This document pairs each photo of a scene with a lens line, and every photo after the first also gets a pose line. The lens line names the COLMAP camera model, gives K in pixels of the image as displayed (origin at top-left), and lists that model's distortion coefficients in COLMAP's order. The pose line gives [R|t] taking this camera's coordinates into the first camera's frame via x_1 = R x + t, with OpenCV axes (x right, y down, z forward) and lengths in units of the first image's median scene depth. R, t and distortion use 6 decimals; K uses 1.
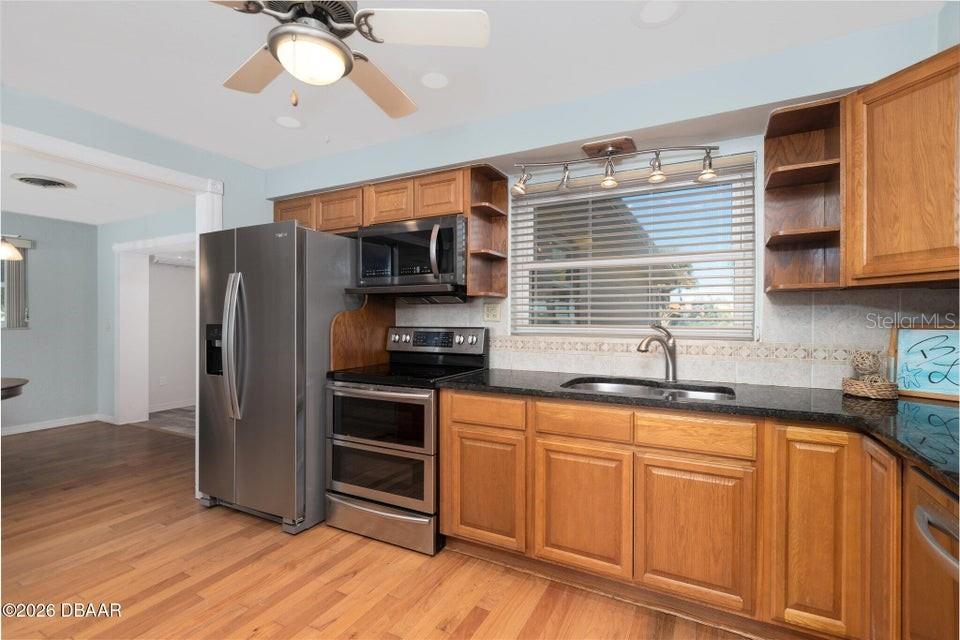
lens RADIAL K [[434.0, 0, 491.3], [0, 434.0, 321.1], [0, 0, 1]] dist [0.000700, 0.000012]
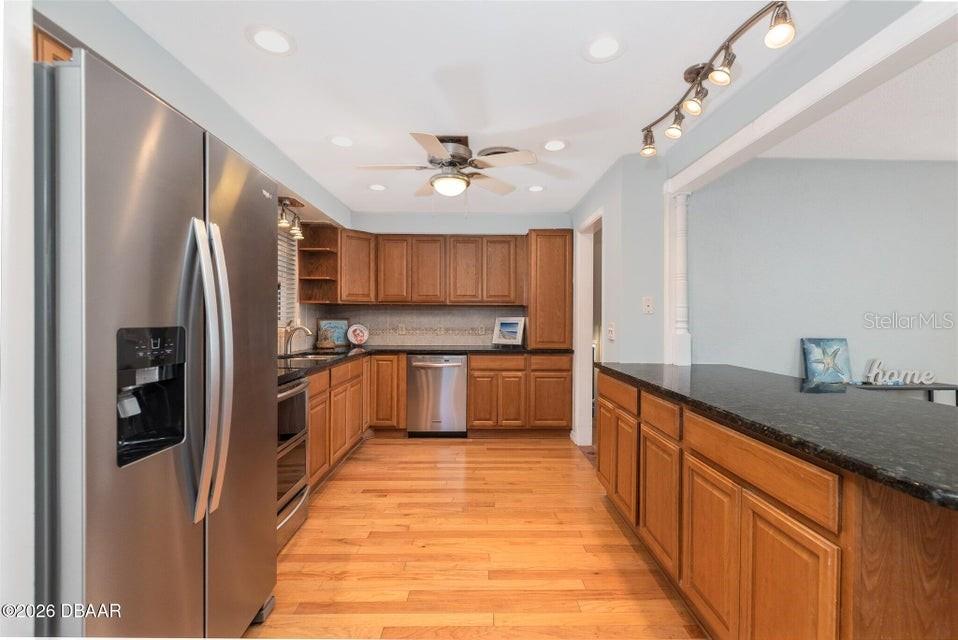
lens RADIAL K [[449.6, 0, 479.0], [0, 449.6, 320.0], [0, 0, 1]] dist [-0.000081, -0.000233]
pose [[-0.471931, -0.012334, 0.881549, -1.668940], [-0.004236, 0.999922, 0.011722, -0.016266], [-0.881625, 0.001798, -0.471946, 1.354118]]
